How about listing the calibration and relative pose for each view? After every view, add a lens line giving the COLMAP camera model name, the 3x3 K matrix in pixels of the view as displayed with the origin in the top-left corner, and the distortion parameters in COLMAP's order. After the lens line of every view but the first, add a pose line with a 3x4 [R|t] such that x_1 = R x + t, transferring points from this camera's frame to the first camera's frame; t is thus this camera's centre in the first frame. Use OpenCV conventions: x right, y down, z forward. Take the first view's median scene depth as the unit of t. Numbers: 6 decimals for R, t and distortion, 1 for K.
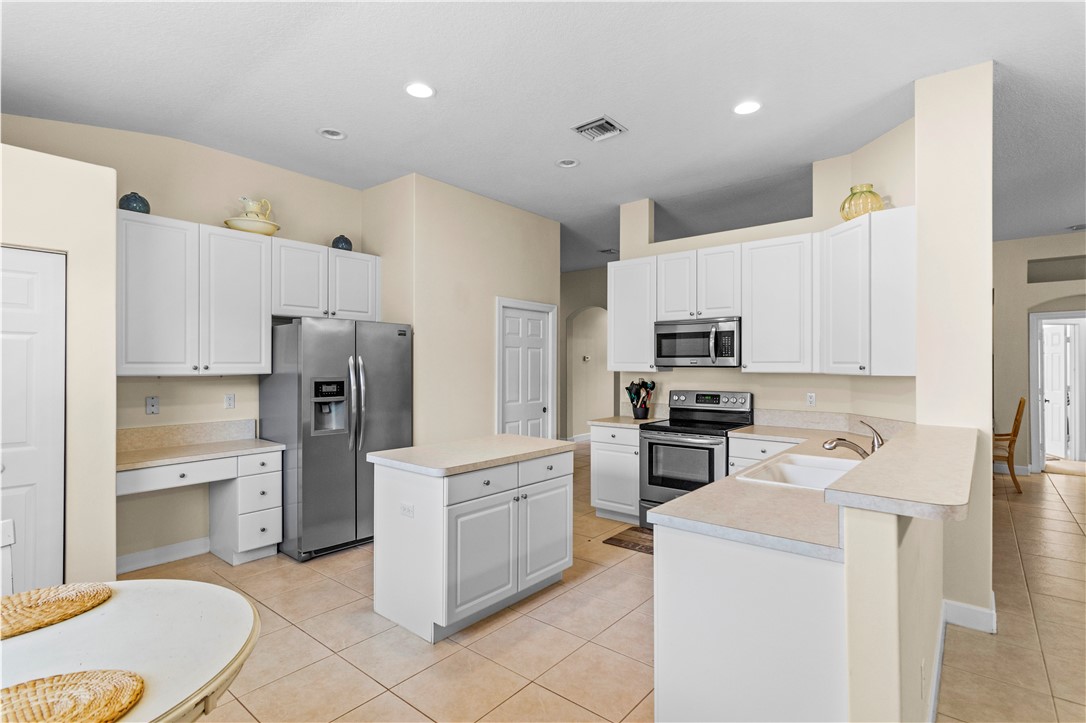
lens RADIAL K [[524.6, 0, 547.2], [0, 524.6, 364.3], [0, 0, 1]] dist [-0.003650, -0.001969]
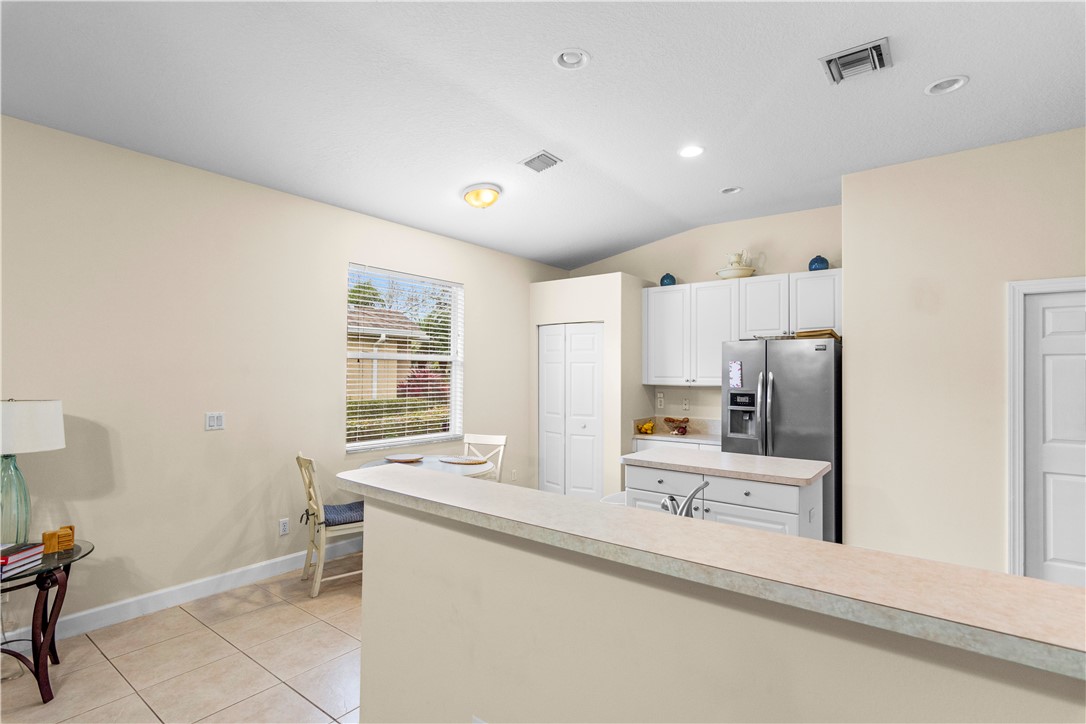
lens RADIAL K [[524.6, 0, 545.2], [0, 524.6, 366.2], [0, 0, 1]] dist [-0.003650, -0.001969]
pose [[0.030567, -0.017056, -0.999387, 0.733836], [-0.004608, 0.999841, -0.017204, -0.006344], [0.999522, 0.005132, 0.030484, 0.492353]]
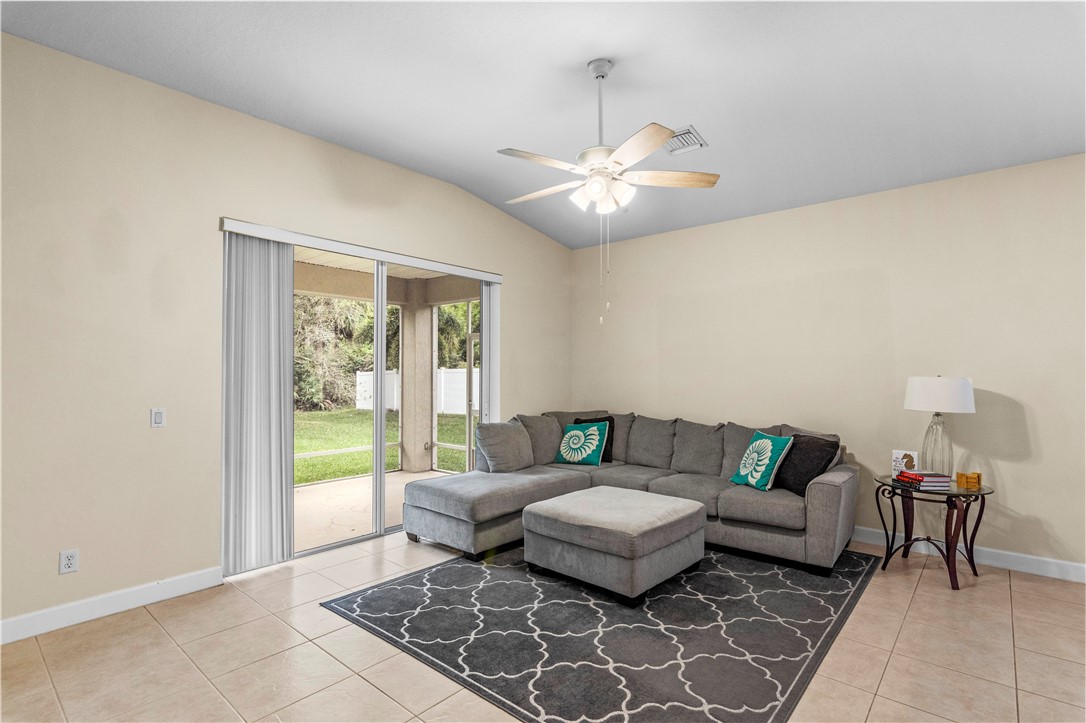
lens RADIAL K [[524.6, 0, 550.2], [0, 524.6, 358.3], [0, 0, 1]] dist [-0.003650, -0.001969]
pose [[-0.999737, -0.002970, 0.022743, 0.747042], [-0.003601, 0.999607, -0.027787, 0.021839], [-0.022652, -0.027862, -0.999355, 0.794030]]
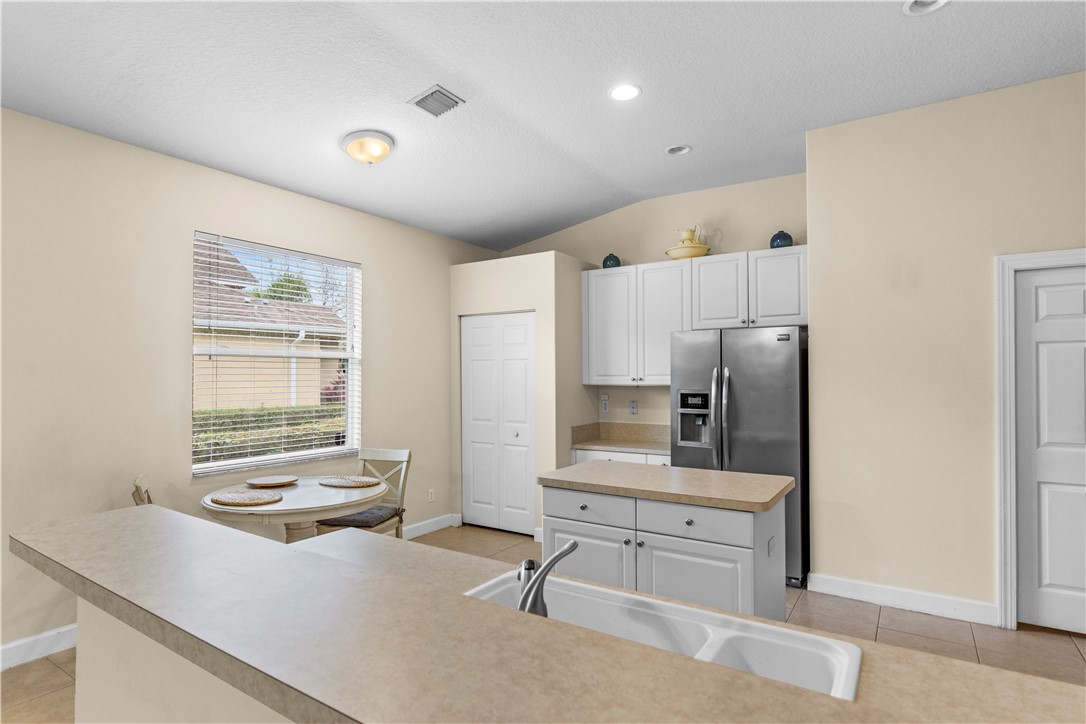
lens RADIAL K [[560.1, 0, 549.3], [0, 560.1, 370.6], [0, 0, 1]] dist [-0.010300, -0.000843]
pose [[0.108166, -0.013087, -0.994047, 0.590348], [0.006336, 0.999902, -0.012475, 0.000800], [0.994113, -0.004949, 0.108238, 0.584107]]
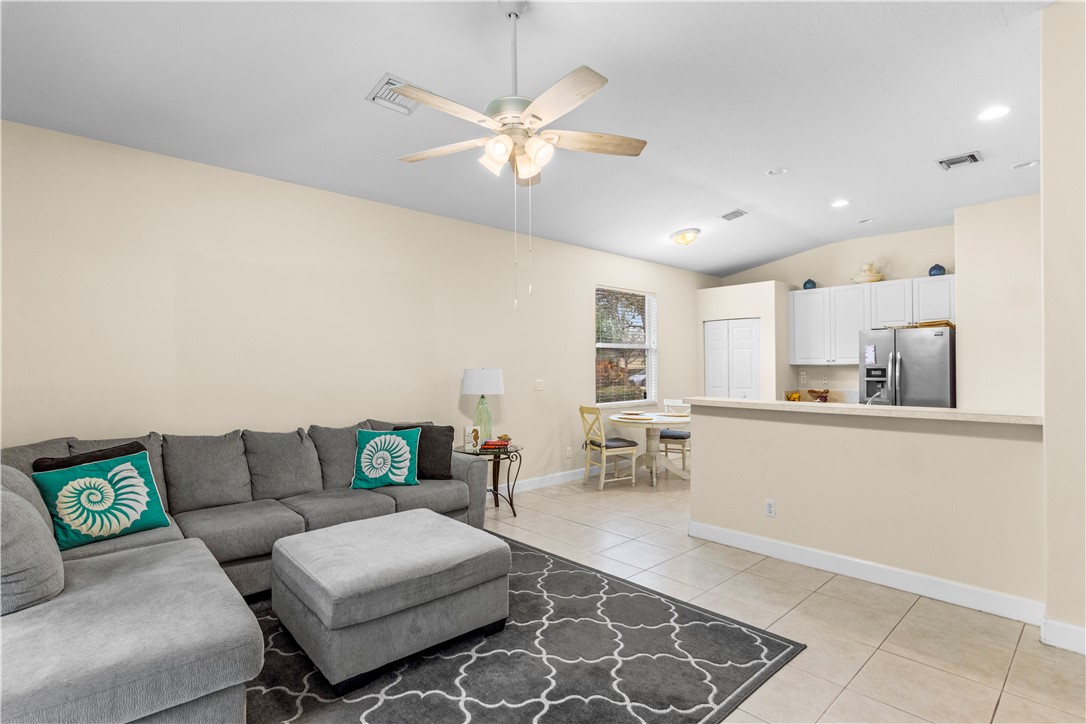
lens RADIAL K [[524.6, 0, 545.6], [0, 524.6, 363.6], [0, 0, 1]] dist [-0.003650, -0.001969]
pose [[-0.137029, -0.007192, -0.990541, 1.292068], [0.005707, 0.999951, -0.008049, 0.024022], [0.990551, -0.006756, -0.136981, 0.192176]]
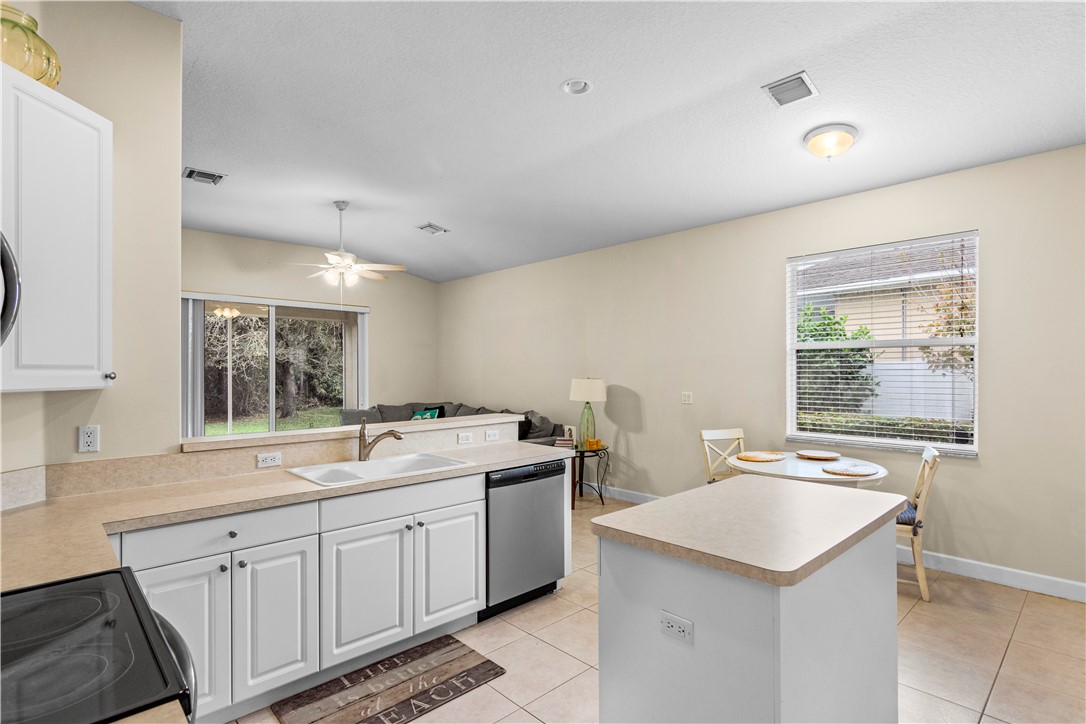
lens RADIAL K [[524.6, 0, 545.2], [0, 524.6, 369.7], [0, 0, 1]] dist [-0.003650, -0.001969]
pose [[-0.992954, 0.001046, 0.118494, 0.051874], [0.000988, 0.999999, -0.000551, 0.003240], [-0.118494, -0.000430, -0.992955, 1.283952]]
